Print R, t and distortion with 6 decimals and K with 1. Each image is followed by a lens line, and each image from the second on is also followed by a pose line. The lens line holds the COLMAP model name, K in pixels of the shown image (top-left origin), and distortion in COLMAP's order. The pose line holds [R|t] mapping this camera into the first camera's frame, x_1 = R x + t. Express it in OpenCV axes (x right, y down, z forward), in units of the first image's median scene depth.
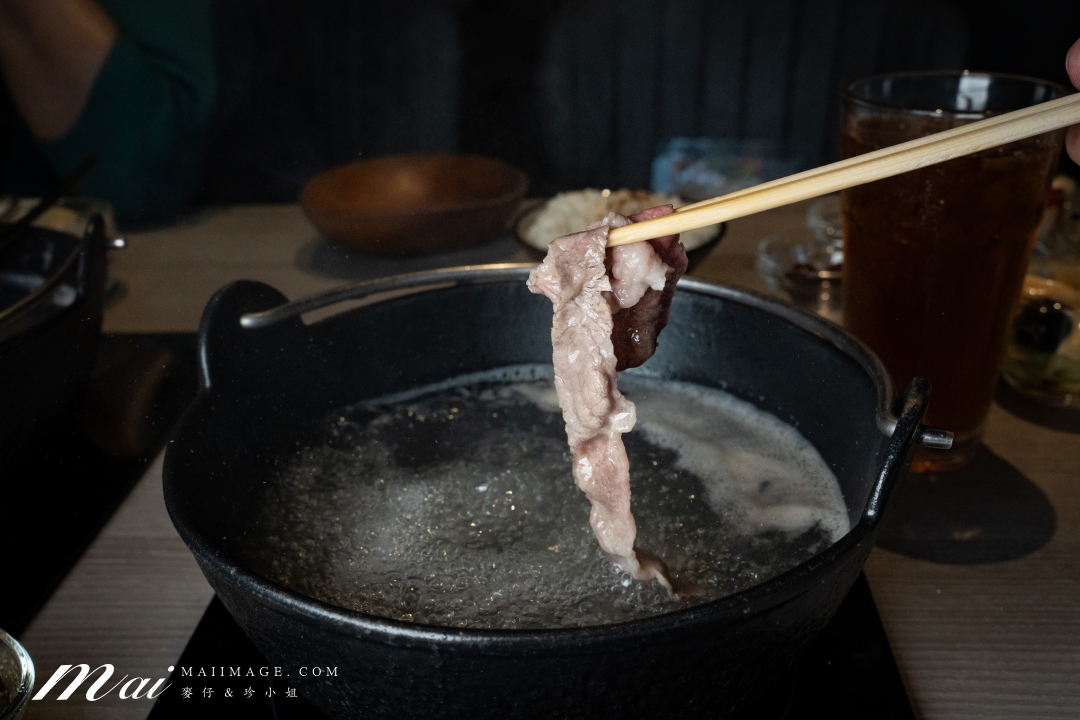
lens RADIAL K [[1112.6, 0, 540.0], [0, 1112.6, 360.0], [0, 0, 1]] dist [0.006168, 0.011561]
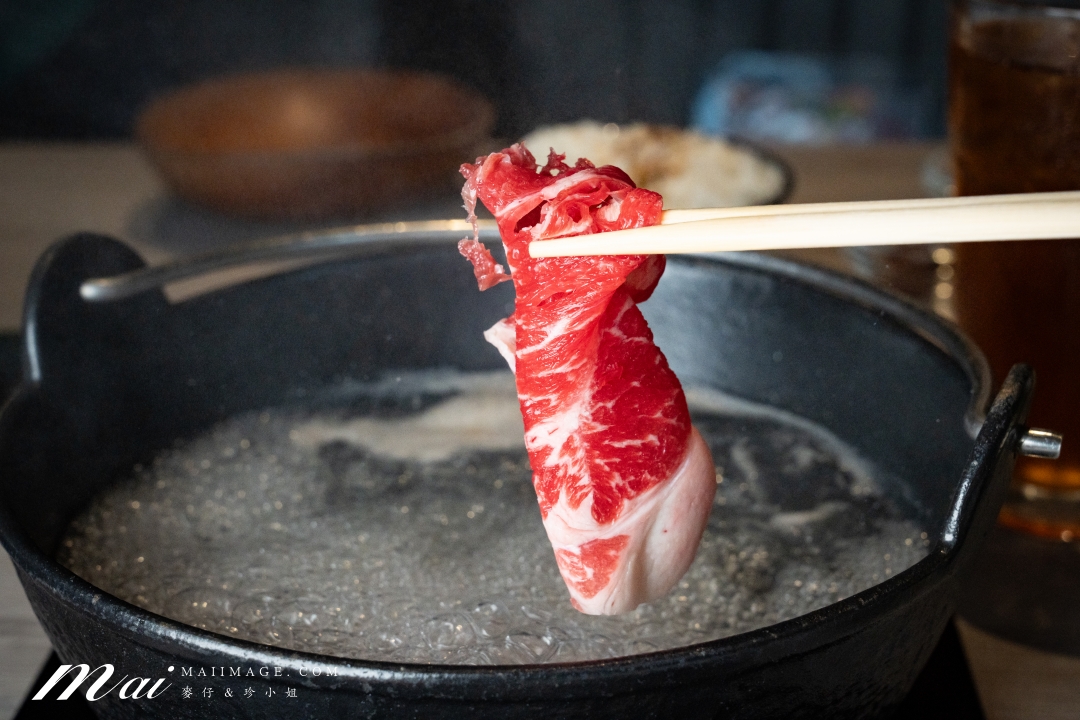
lens RADIAL K [[1935.9, 0, 540.0], [0, 1935.9, 360.0], [0, 0, 1]] dist [0.025043, -0.082305]
pose [[0.999723, 0.014974, 0.018137, -0.002241], [-0.014238, 0.999096, -0.040061, 0.057133], [-0.018721, 0.039791, 0.999033, -0.234364]]
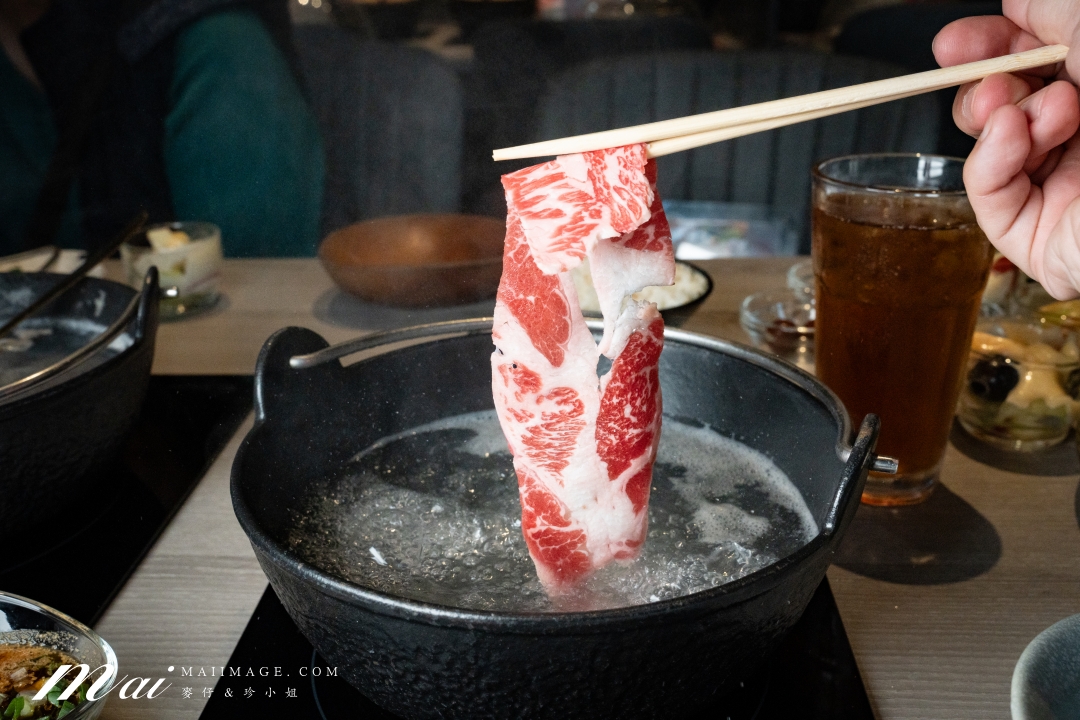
lens RADIAL K [[1116.4, 0, 544.2], [0, 1116.4, 343.3], [0, 0, 1]] dist [-0.006334, -0.001742]
pose [[0.999824, 0.013586, 0.012952, -0.023083], [-0.012740, 0.997914, -0.063281, 0.016527], [-0.013785, 0.063105, 0.997912, -0.165226]]
